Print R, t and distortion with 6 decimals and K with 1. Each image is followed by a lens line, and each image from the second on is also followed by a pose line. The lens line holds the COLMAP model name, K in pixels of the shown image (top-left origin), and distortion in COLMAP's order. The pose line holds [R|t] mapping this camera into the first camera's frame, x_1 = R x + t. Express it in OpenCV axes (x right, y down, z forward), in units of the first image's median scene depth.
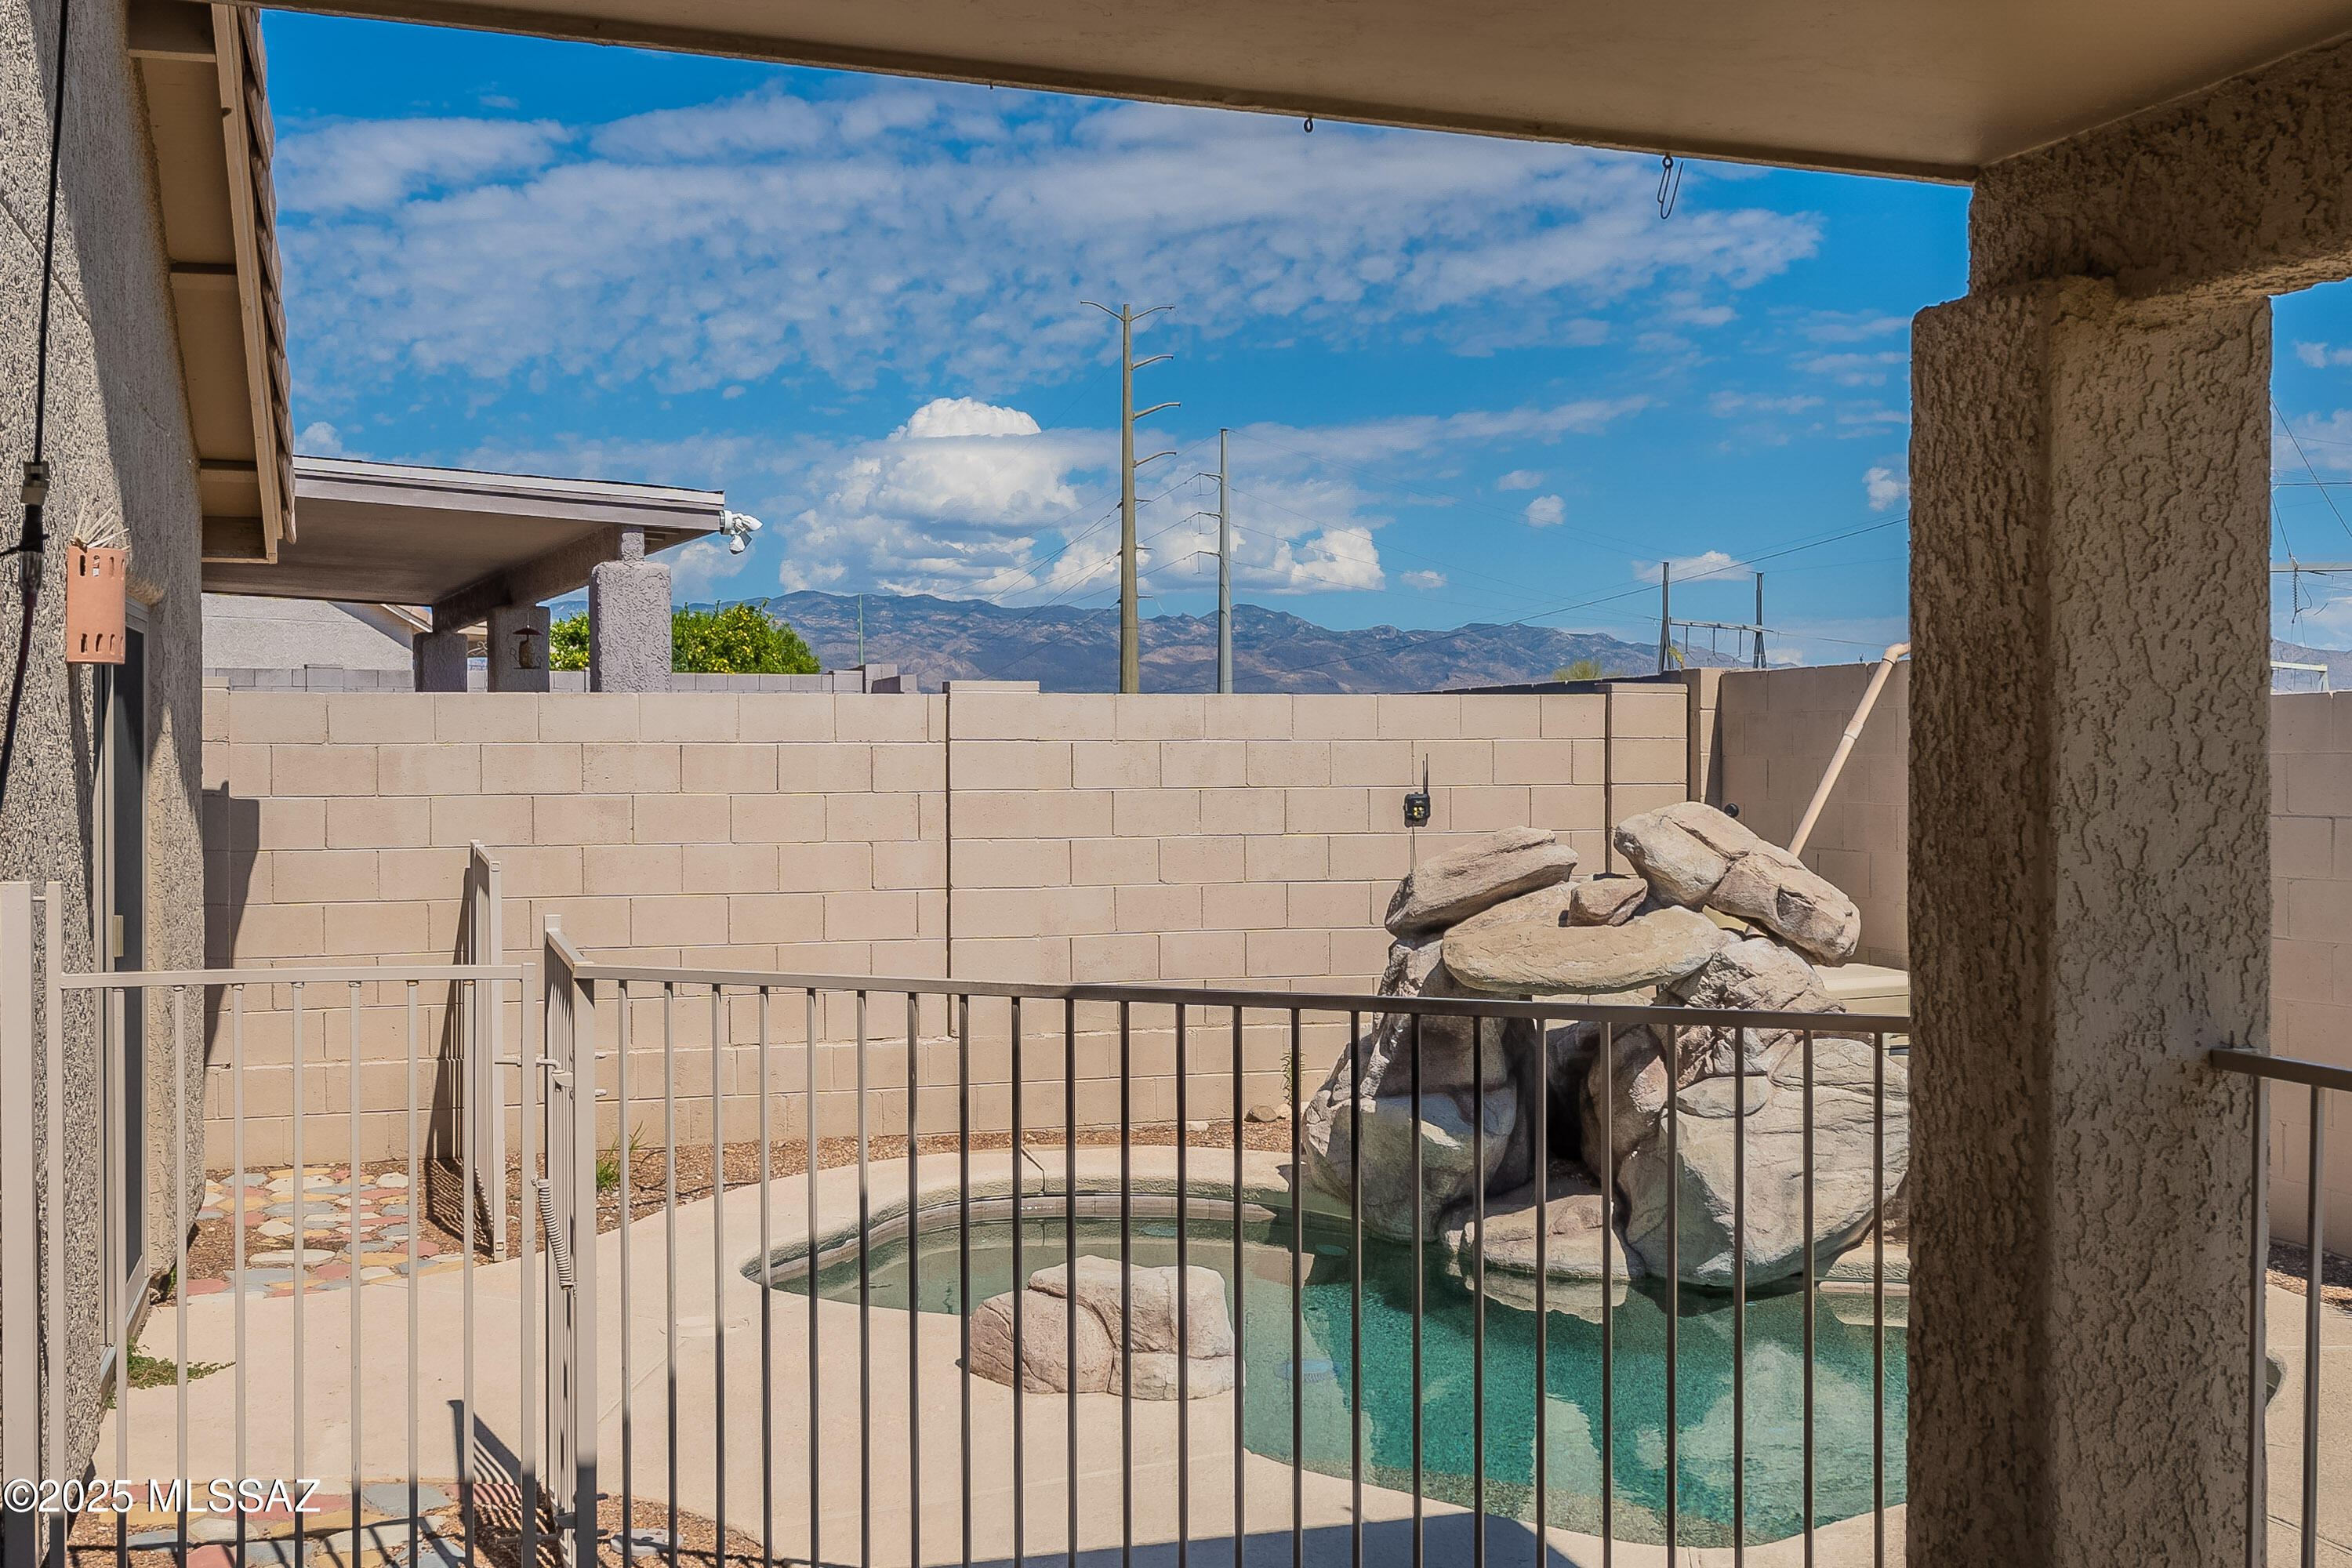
lens RADIAL K [[2401.1, 0, 1176.1], [0, 2401.1, 785.2], [0, 0, 1]] dist [-0.003231, 0.000000]
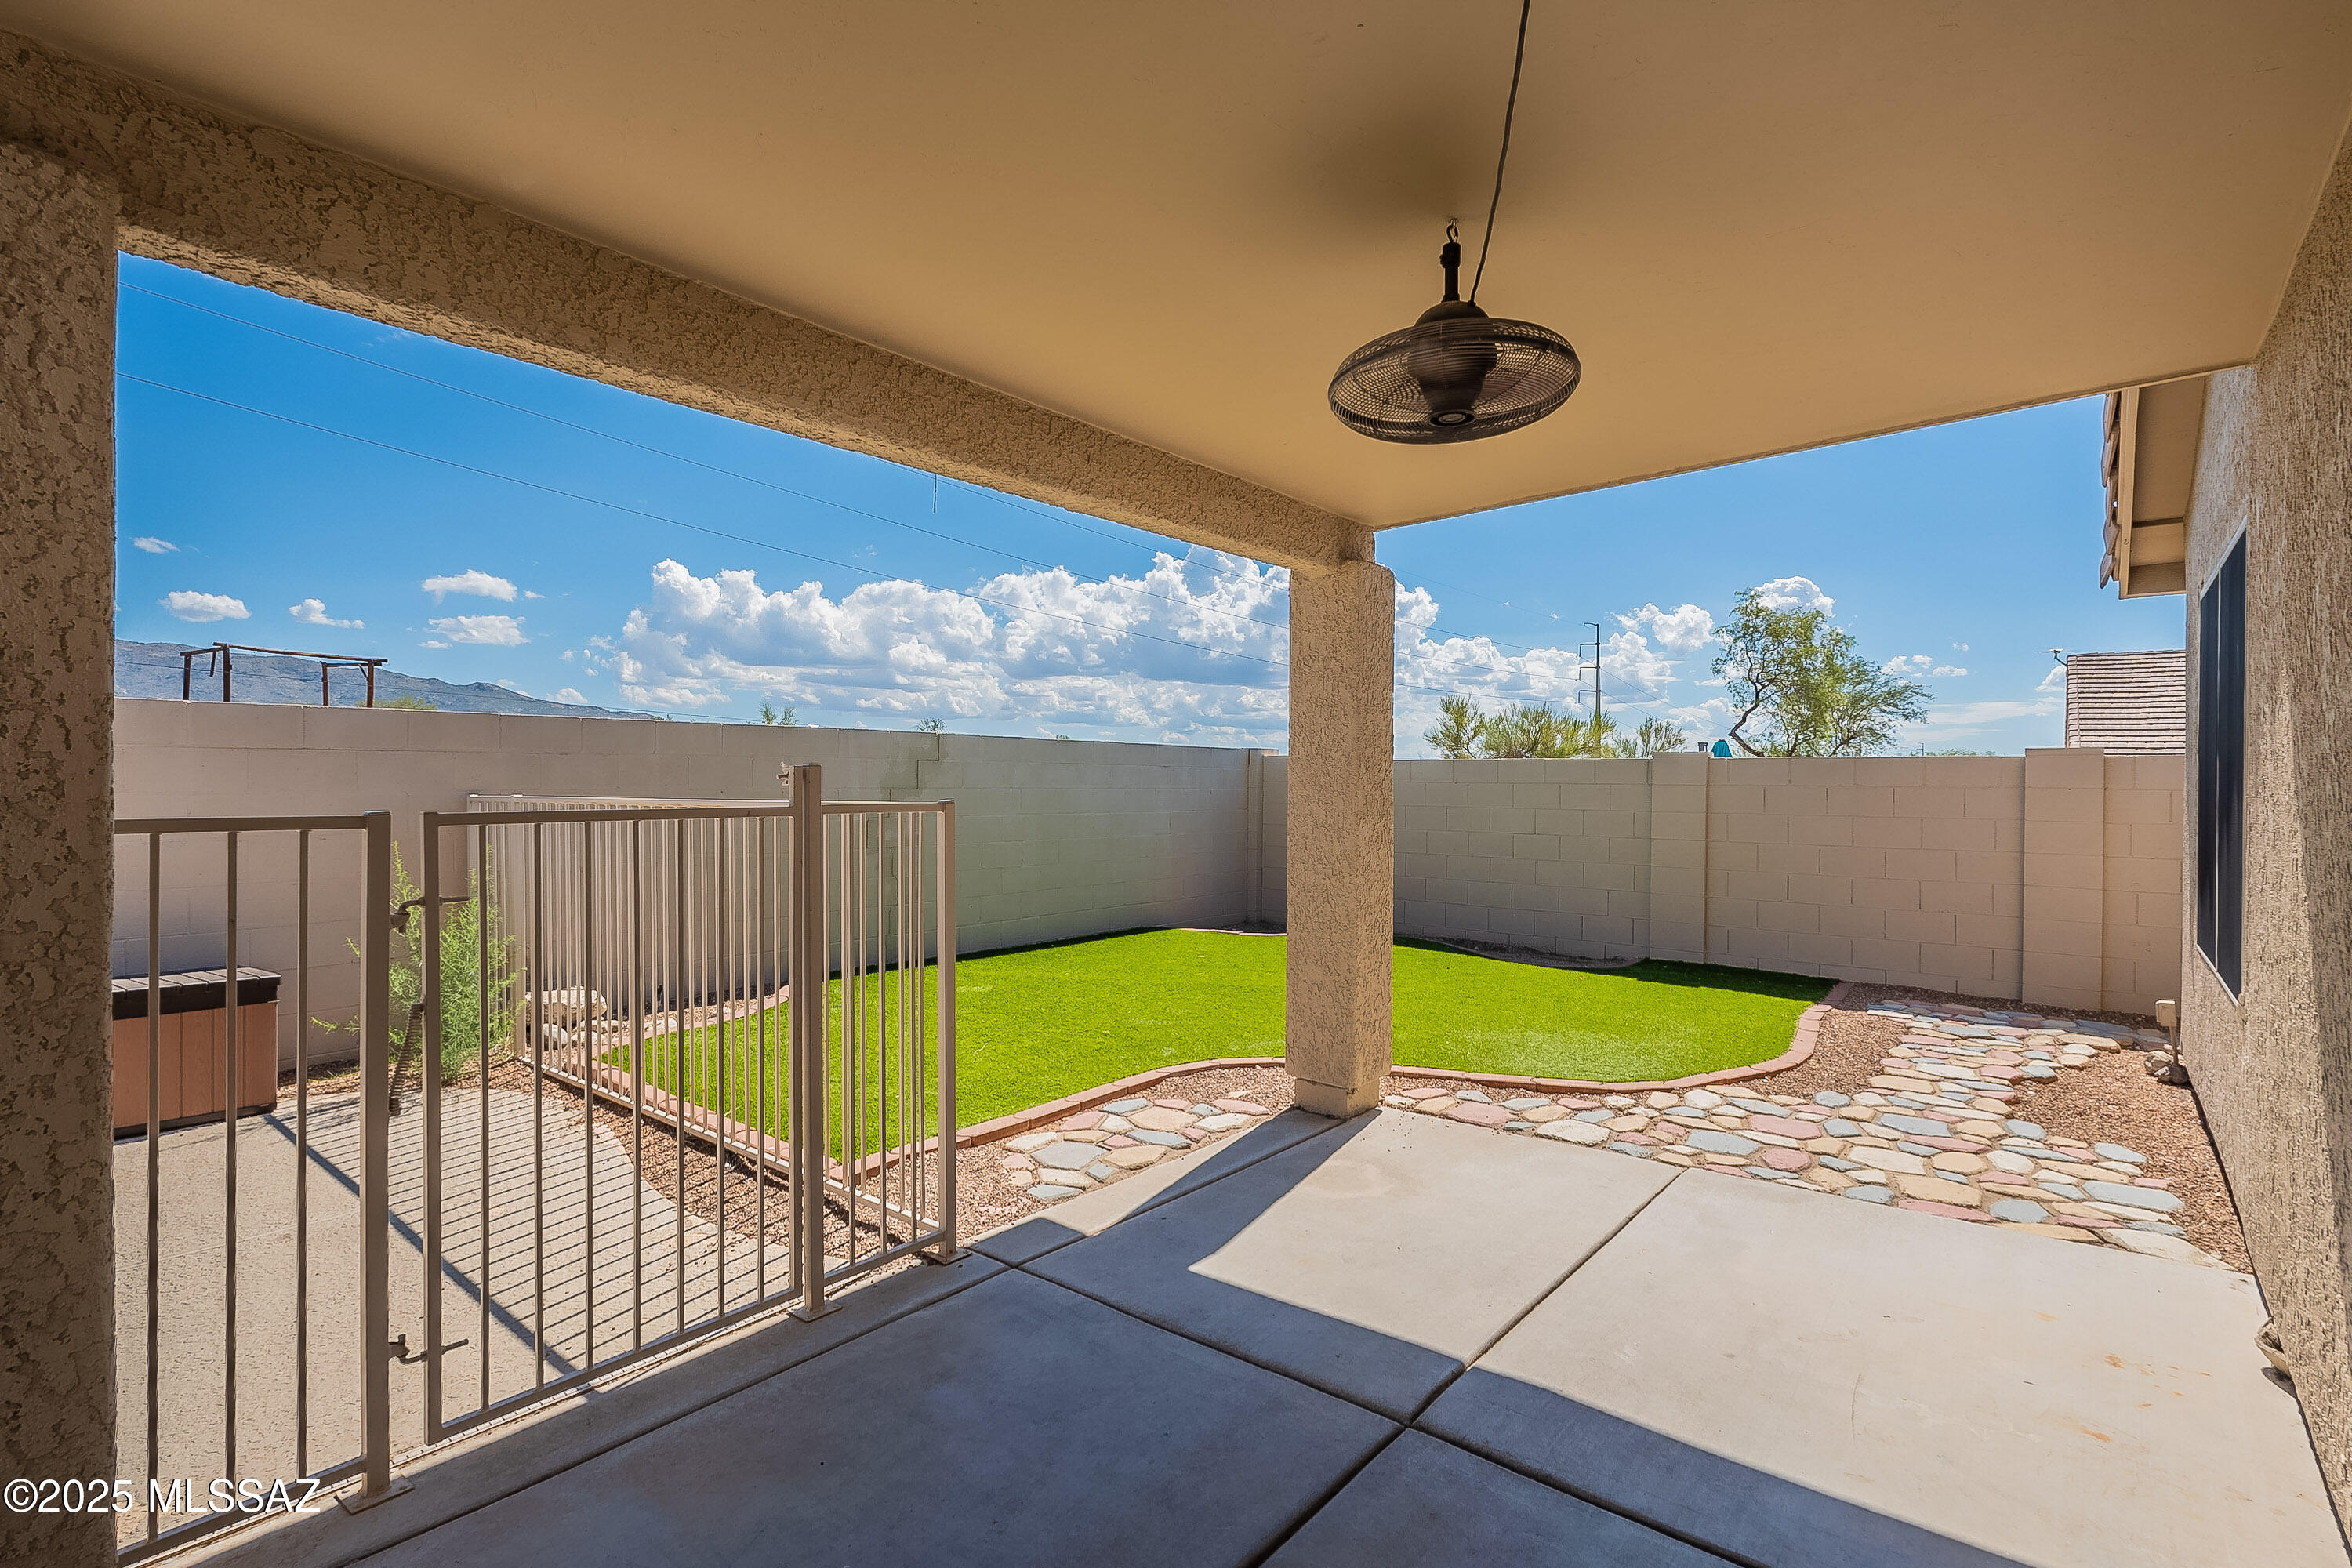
lens RADIAL K [[1116.7, 0, 1179.7], [0, 1116.7, 782.2], [0, 0, 1]] dist [0.000719, 0.000058]
pose [[-0.552728, -0.002657, 0.833357, -0.150908], [0.004284, 0.999973, 0.006030, 0.034619], [-0.833351, 0.006903, -0.552702, 0.329172]]
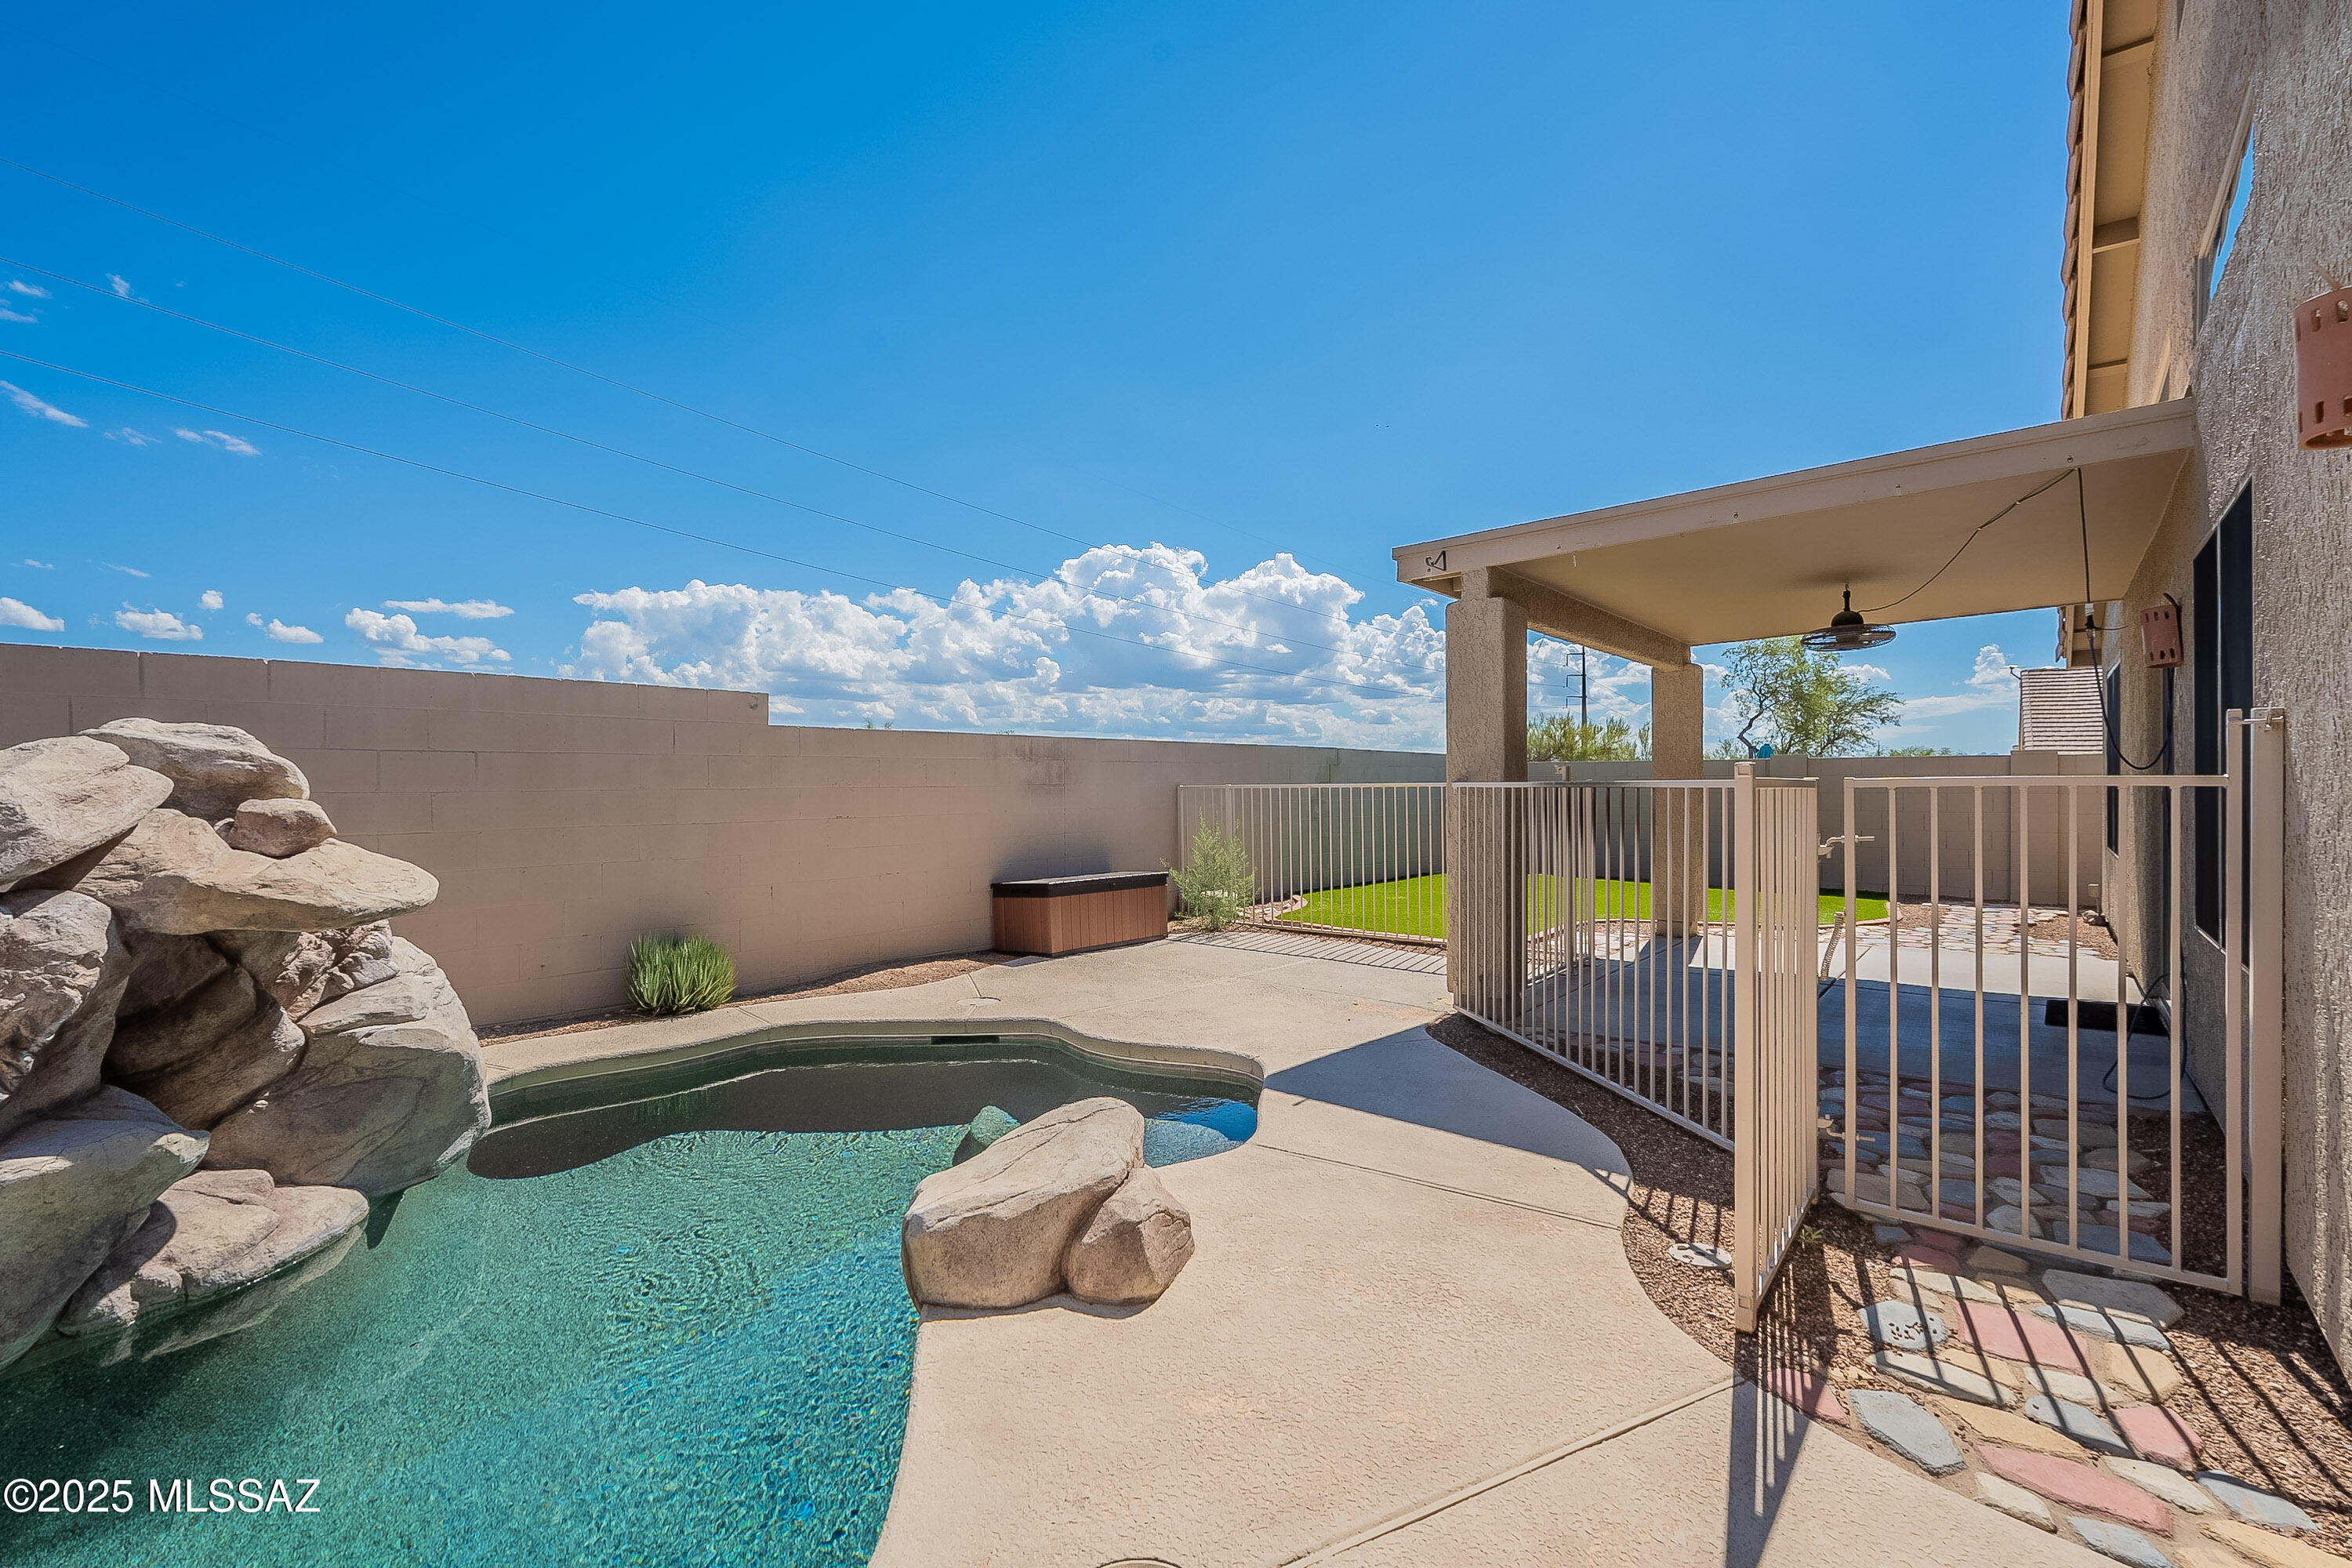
lens RADIAL K [[1042.4, 0, 1167.2], [0, 1042.4, 786.0], [0, 0, 1]] dist [-0.004823, 0.001088]
pose [[-0.541729, 0.003016, 0.840548, -0.323910], [0.015453, 0.999860, 0.006372, 0.036909], [-0.840411, 0.016441, -0.541700, 0.926546]]
